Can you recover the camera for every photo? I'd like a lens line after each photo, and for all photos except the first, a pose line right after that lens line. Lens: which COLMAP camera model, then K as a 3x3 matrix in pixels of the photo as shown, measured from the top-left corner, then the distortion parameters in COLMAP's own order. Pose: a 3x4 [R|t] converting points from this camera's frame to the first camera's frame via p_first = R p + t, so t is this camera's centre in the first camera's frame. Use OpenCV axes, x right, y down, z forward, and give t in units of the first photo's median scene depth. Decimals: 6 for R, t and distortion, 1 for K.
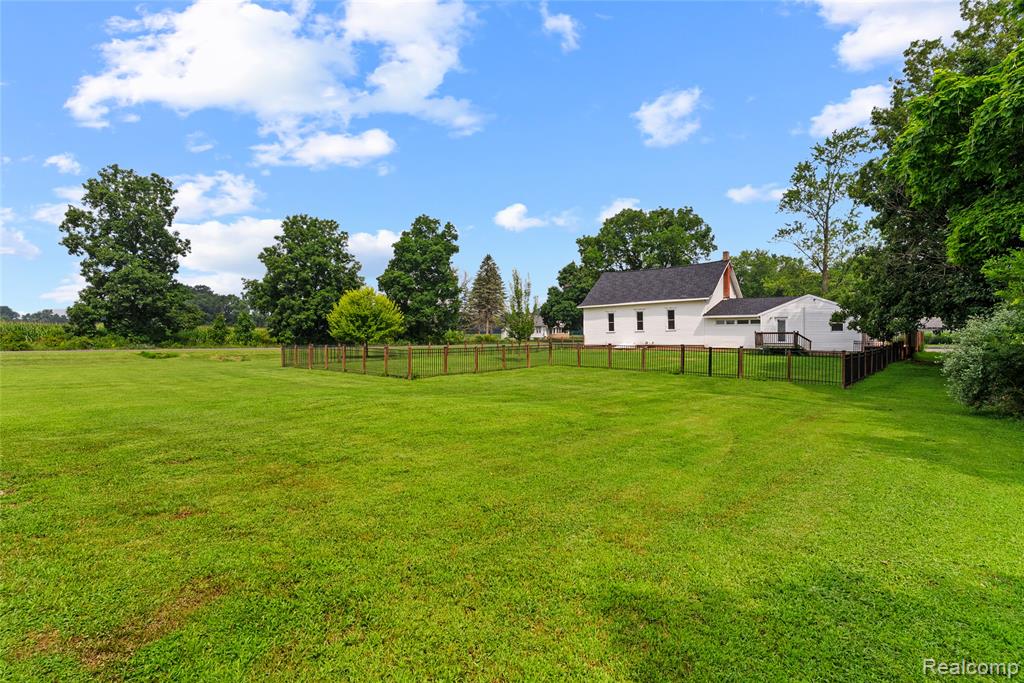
lens RADIAL K [[543.3, 0, 502.9], [0, 543.3, 342.7], [0, 0, 1]] dist [0.003447, 0.000107]
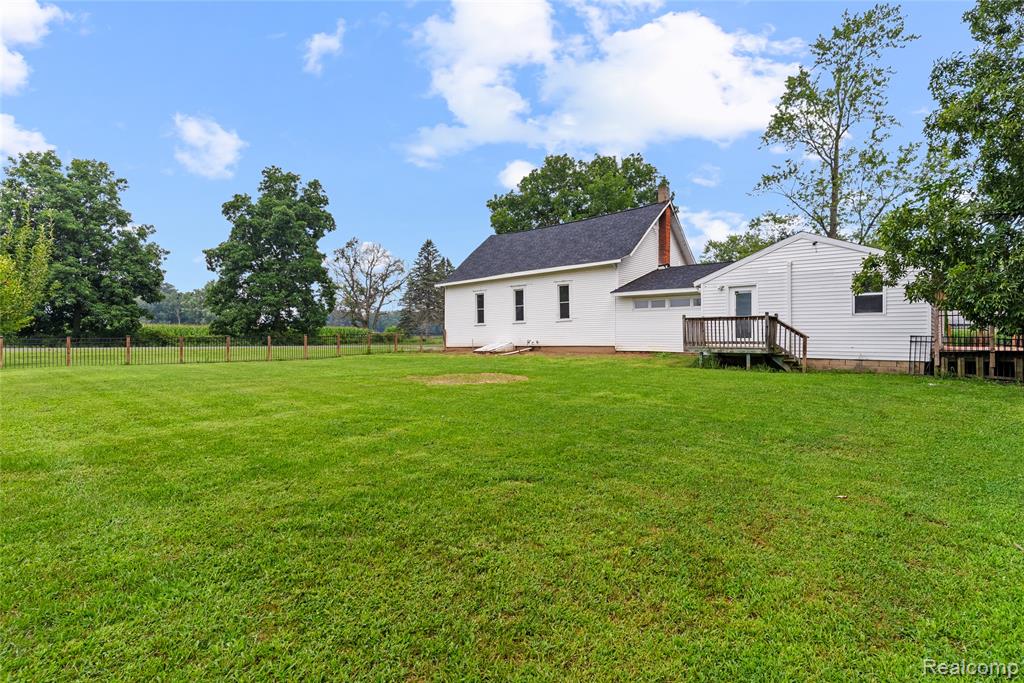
lens RADIAL K [[503.5, 0, 508.7], [0, 503.5, 339.4], [0, 0, 1]] dist [-0.002739, -0.000581]
pose [[0.999437, 0.000833, -0.033549, 0.259008], [-0.001155, 0.999954, -0.009564, 0.002695], [0.033539, 0.009597, 0.999391, 0.446993]]
